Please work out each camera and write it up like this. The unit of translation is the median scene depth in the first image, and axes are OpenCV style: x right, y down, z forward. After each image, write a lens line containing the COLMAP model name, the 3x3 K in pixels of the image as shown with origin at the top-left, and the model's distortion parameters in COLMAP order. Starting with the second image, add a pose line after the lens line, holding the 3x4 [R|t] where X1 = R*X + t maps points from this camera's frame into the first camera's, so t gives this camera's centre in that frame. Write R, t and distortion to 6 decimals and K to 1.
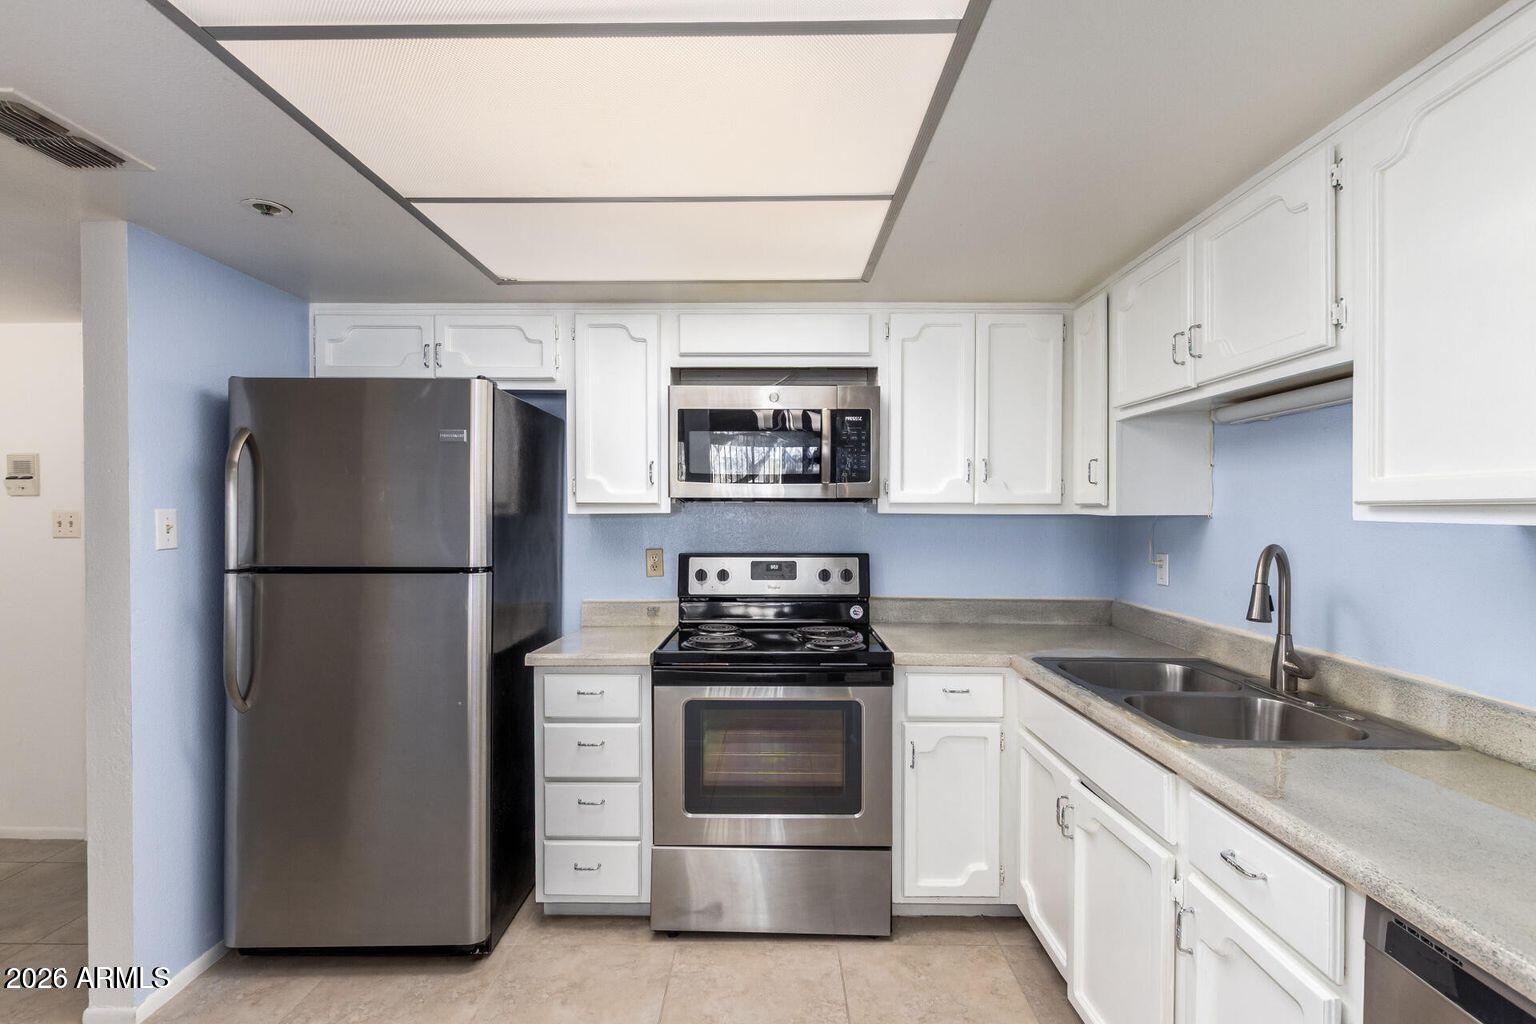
lens RADIAL K [[713.5, 0, 759.2], [0, 713.5, 517.5], [0, 0, 1]] dist [0.003986, -0.001666]
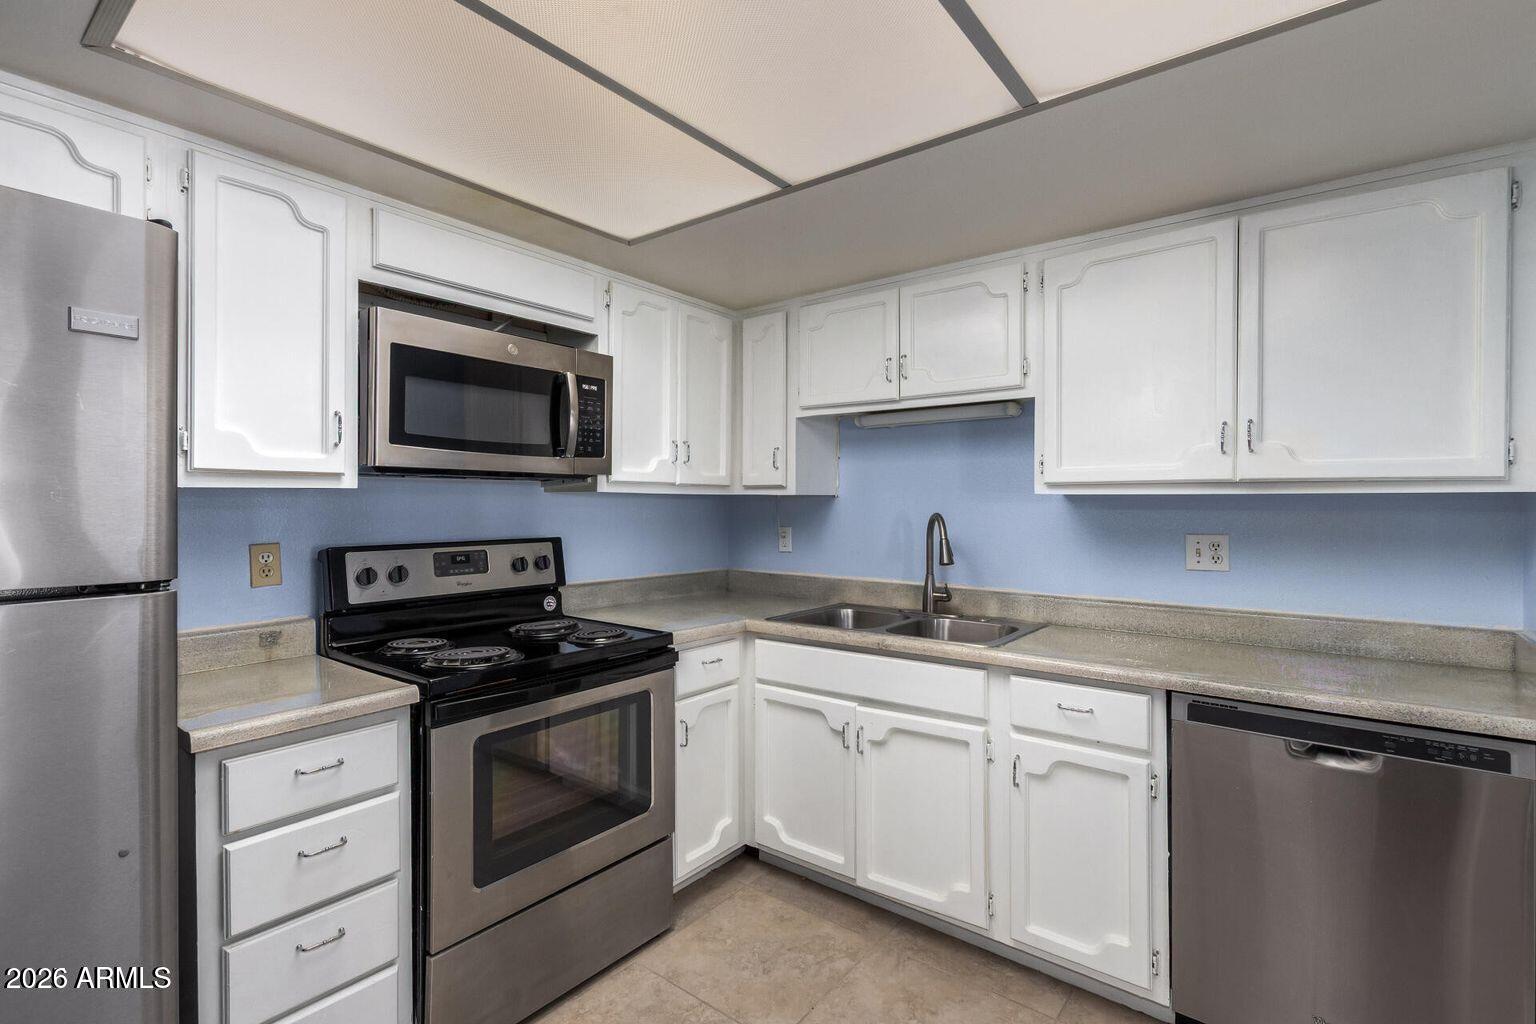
lens RADIAL K [[713.5, 0, 778.7], [0, 713.5, 503.1], [0, 0, 1]] dist [0.003986, -0.001666]
pose [[0.602026, -0.000964, 0.798476, -0.502773], [0.007739, 0.999959, -0.004627, 0.016700], [-0.798439, 0.008965, 0.602009, 0.291851]]
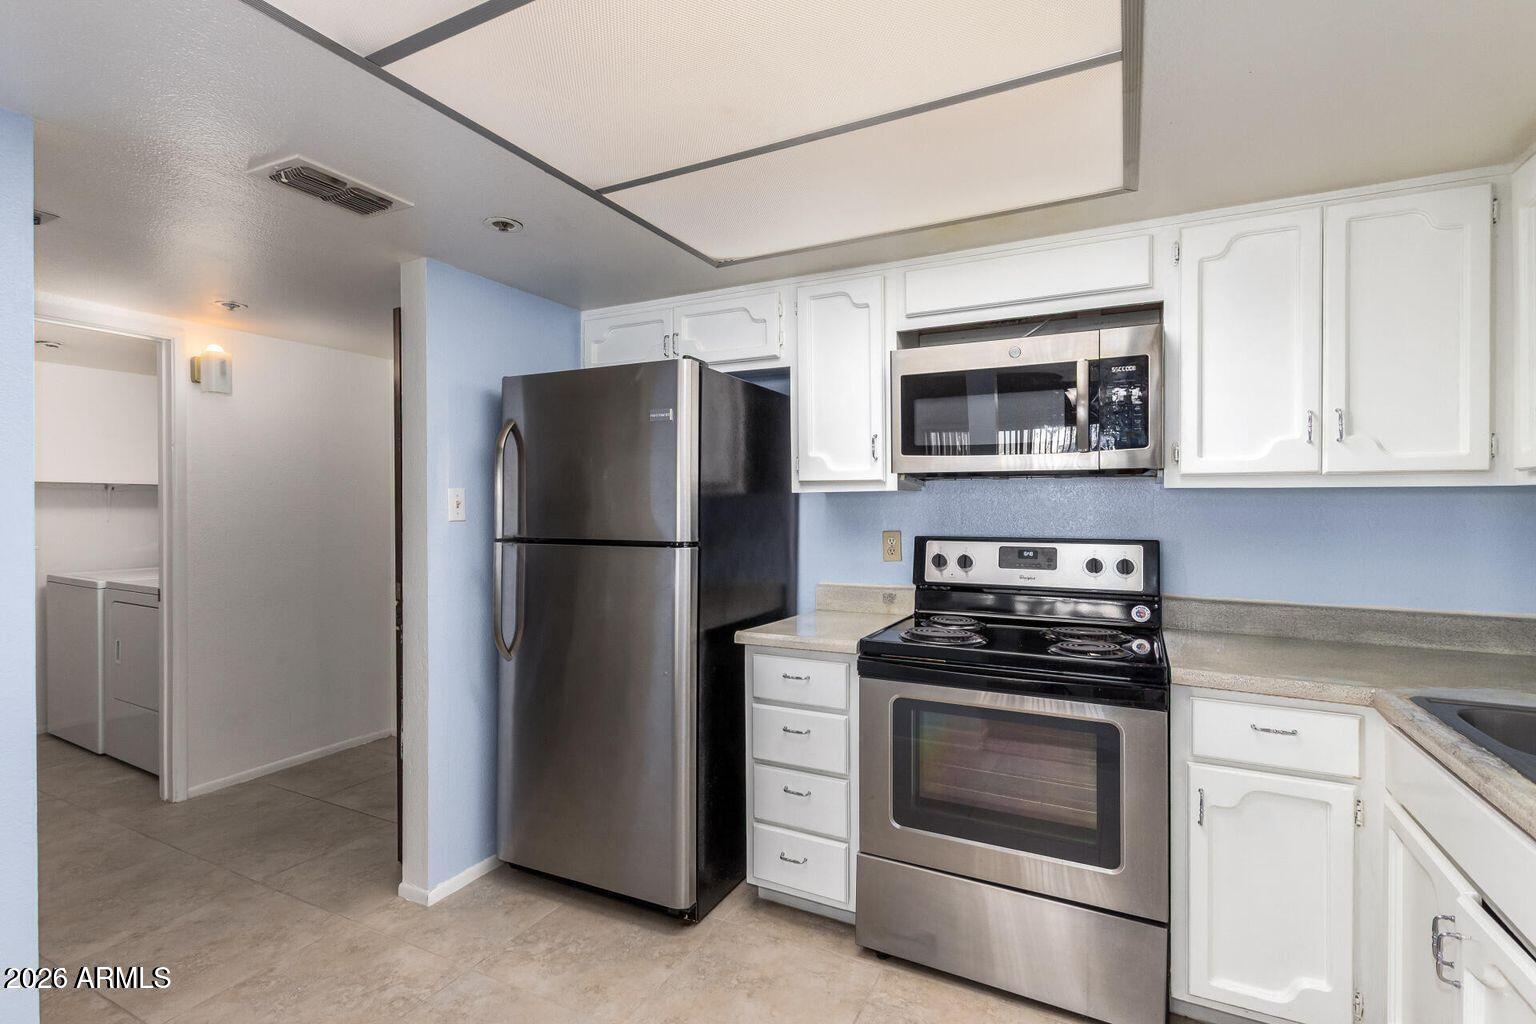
lens RADIAL K [[713.5, 0, 728.8], [0, 713.5, 505.7], [0, 0, 1]] dist [0.003986, -0.001666]
pose [[0.887804, -0.002677, -0.460215, 0.119404], [0.000344, 0.999987, -0.005154, 0.019955], [0.460222, 0.004417, 0.887793, 0.104884]]
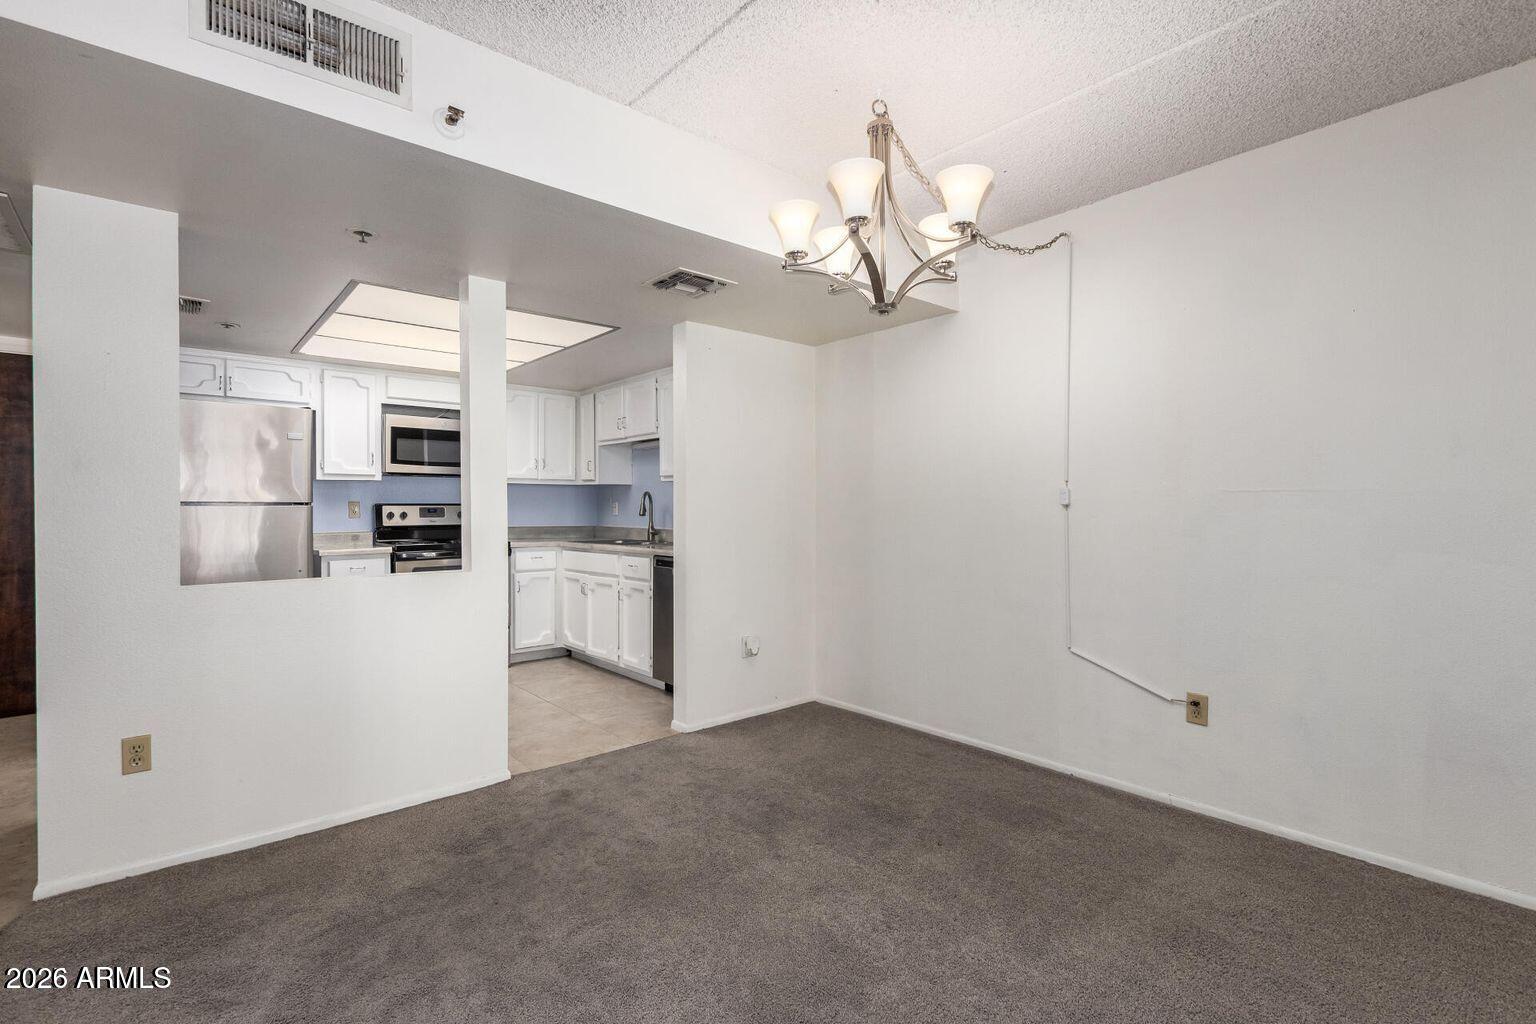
lens RADIAL K [[713.5, 0, 778.2], [0, 713.5, 508.7], [0, 0, 1]] dist [0.003986, -0.001666]
pose [[0.743832, -0.005930, 0.668340, -0.701804], [0.008899, 0.999960, -0.001032, 0.092148], [-0.668307, 0.006715, 0.743855, -1.276280]]
